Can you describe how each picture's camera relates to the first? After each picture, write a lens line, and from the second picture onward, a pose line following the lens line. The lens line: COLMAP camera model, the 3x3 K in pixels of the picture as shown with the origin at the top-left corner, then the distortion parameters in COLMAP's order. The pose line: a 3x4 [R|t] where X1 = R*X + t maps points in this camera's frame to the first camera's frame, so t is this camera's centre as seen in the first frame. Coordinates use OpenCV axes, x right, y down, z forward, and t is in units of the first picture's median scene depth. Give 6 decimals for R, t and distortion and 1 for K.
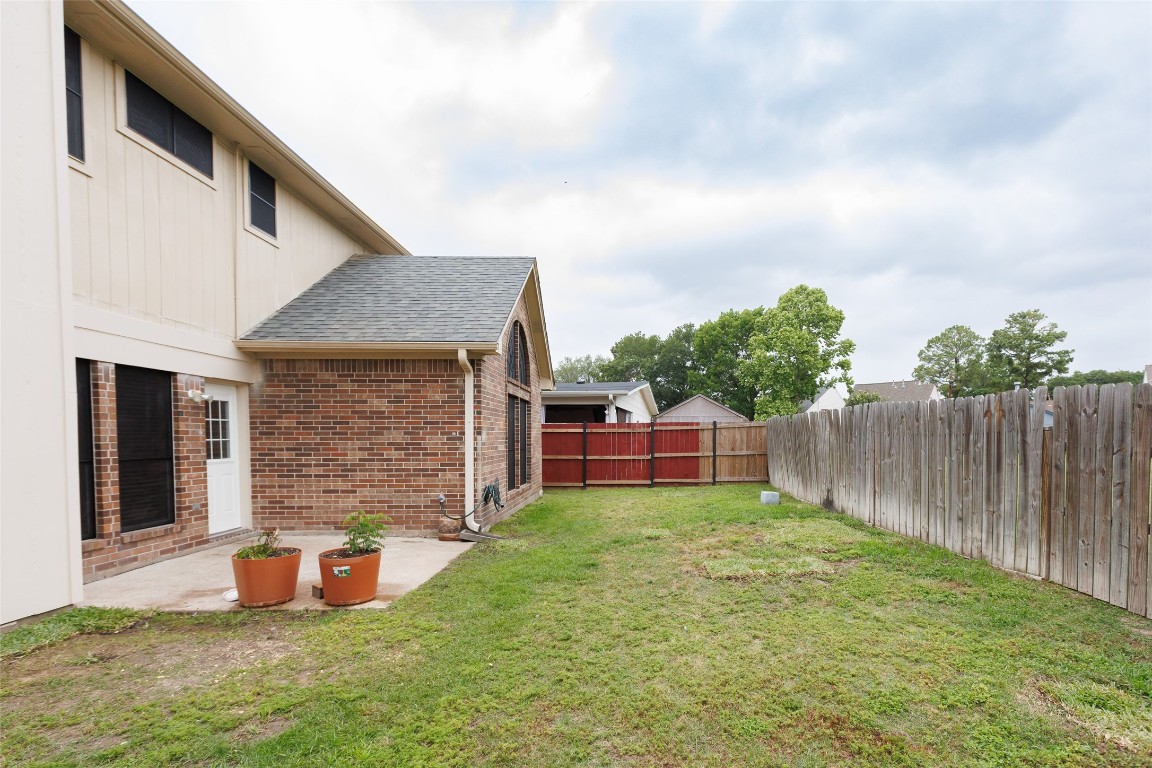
lens RADIAL K [[542.1, 0, 575.0], [0, 542.1, 424.6], [0, 0, 1]] dist [0.002101, 0.001100]
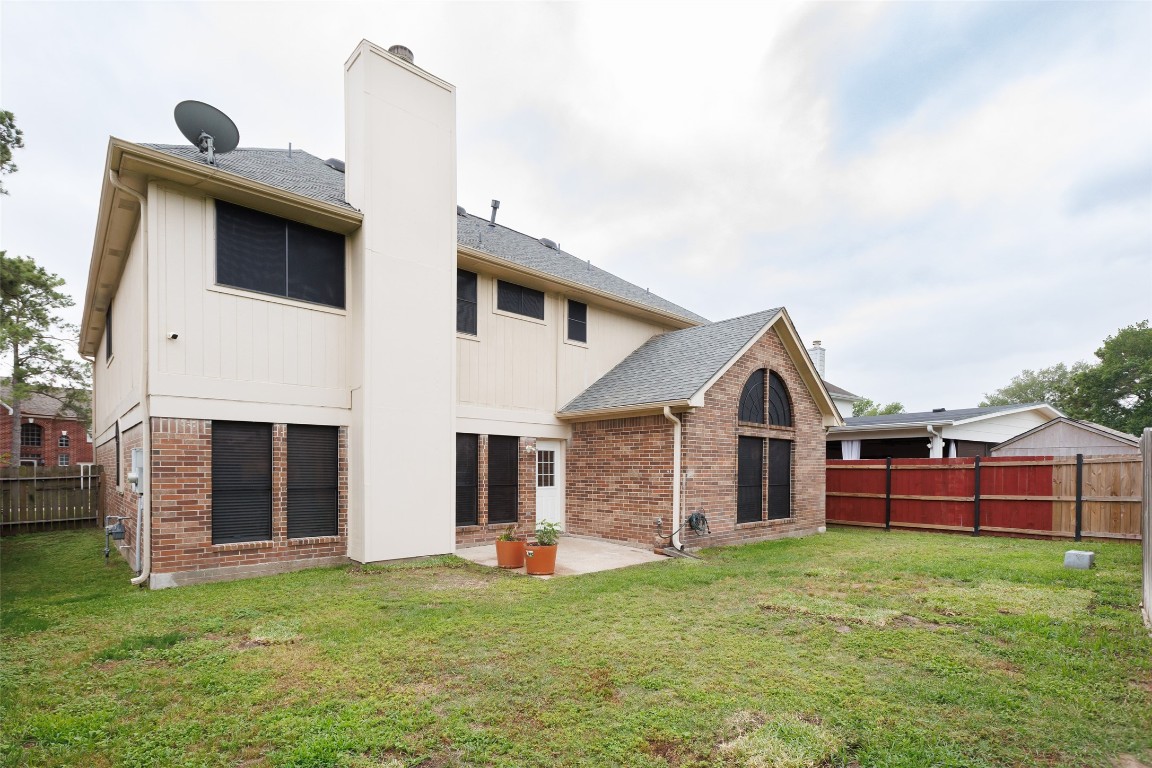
lens RADIAL K [[542.1, 0, 575.0], [0, 542.1, 424.6], [0, 0, 1]] dist [0.002101, 0.001100]
pose [[0.651625, -0.060364, -0.756135, 0.616606], [0.014770, 0.997649, -0.066915, -0.011572], [0.758397, 0.032435, 0.650985, -0.011117]]
